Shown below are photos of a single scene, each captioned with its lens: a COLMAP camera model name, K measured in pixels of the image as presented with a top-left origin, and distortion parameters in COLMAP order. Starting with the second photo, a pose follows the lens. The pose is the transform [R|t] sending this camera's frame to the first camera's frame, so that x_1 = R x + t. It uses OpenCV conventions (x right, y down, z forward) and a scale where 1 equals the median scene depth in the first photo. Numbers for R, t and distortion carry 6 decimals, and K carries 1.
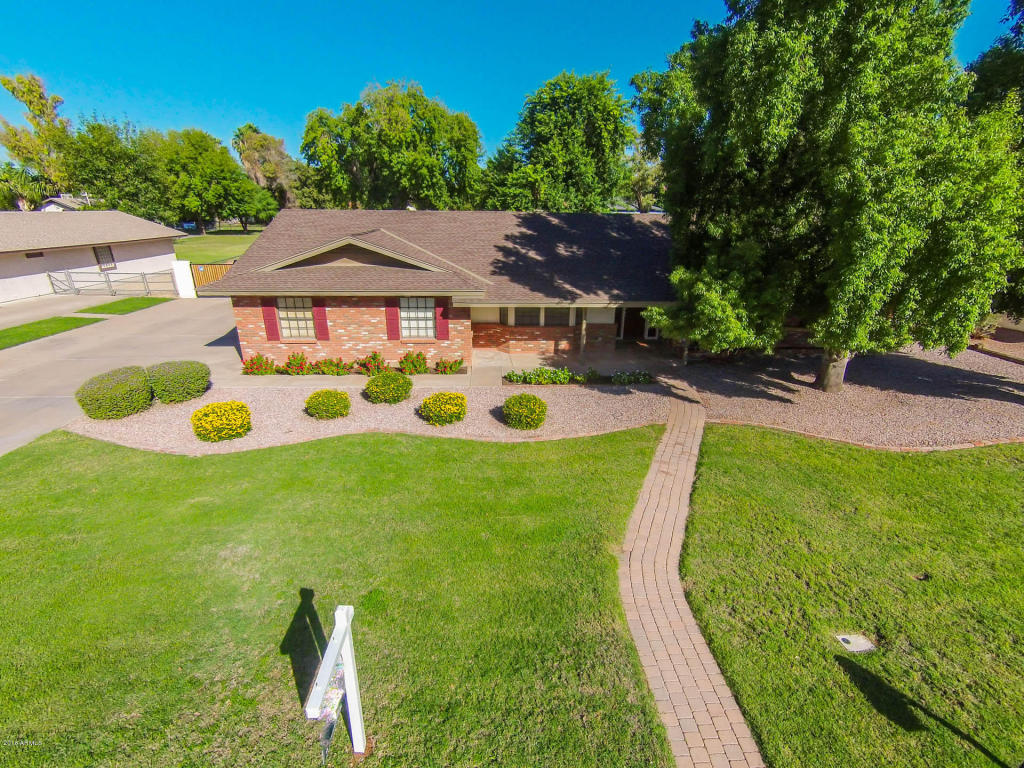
lens RADIAL K [[486.5, 0, 514.7], [0, 486.5, 401.2], [0, 0, 1]] dist [-0.056639, 0.036291]
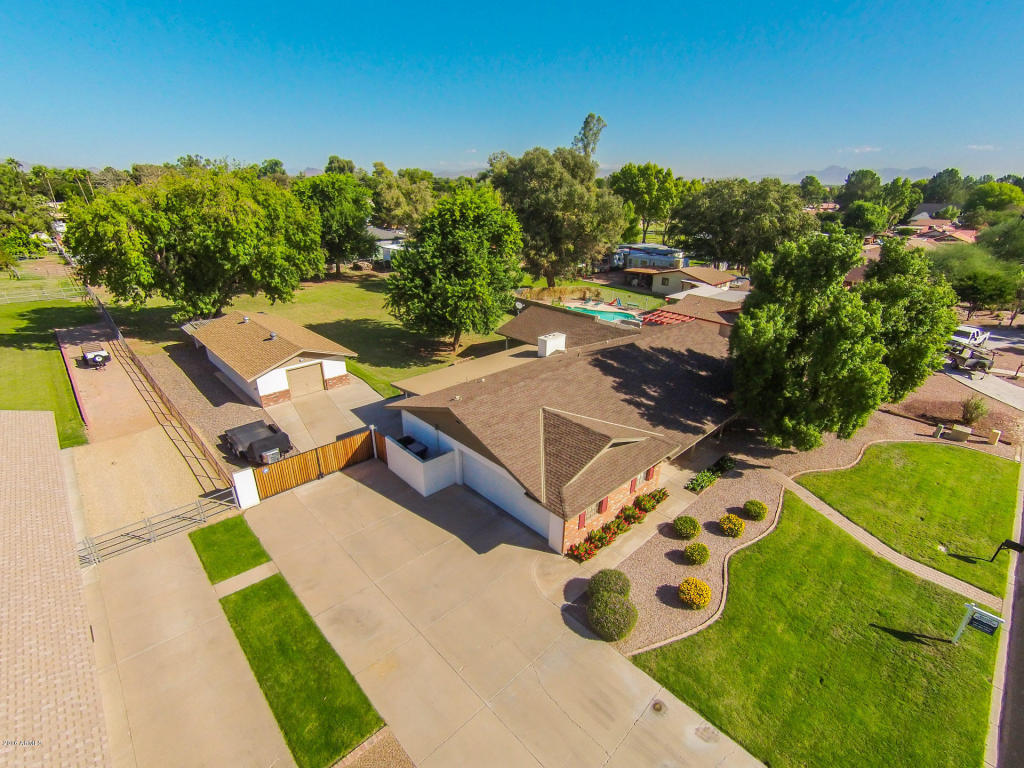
lens RADIAL K [[488.5, 0, 521.7], [0, 488.5, 396.8], [0, 0, 1]] dist [-0.058165, 0.037565]
pose [[0.762962, -0.263446, 0.590326, -1.324526], [0.242204, 0.963169, 0.116801, -0.669693], [-0.599355, 0.053865, 0.798669, 0.001803]]
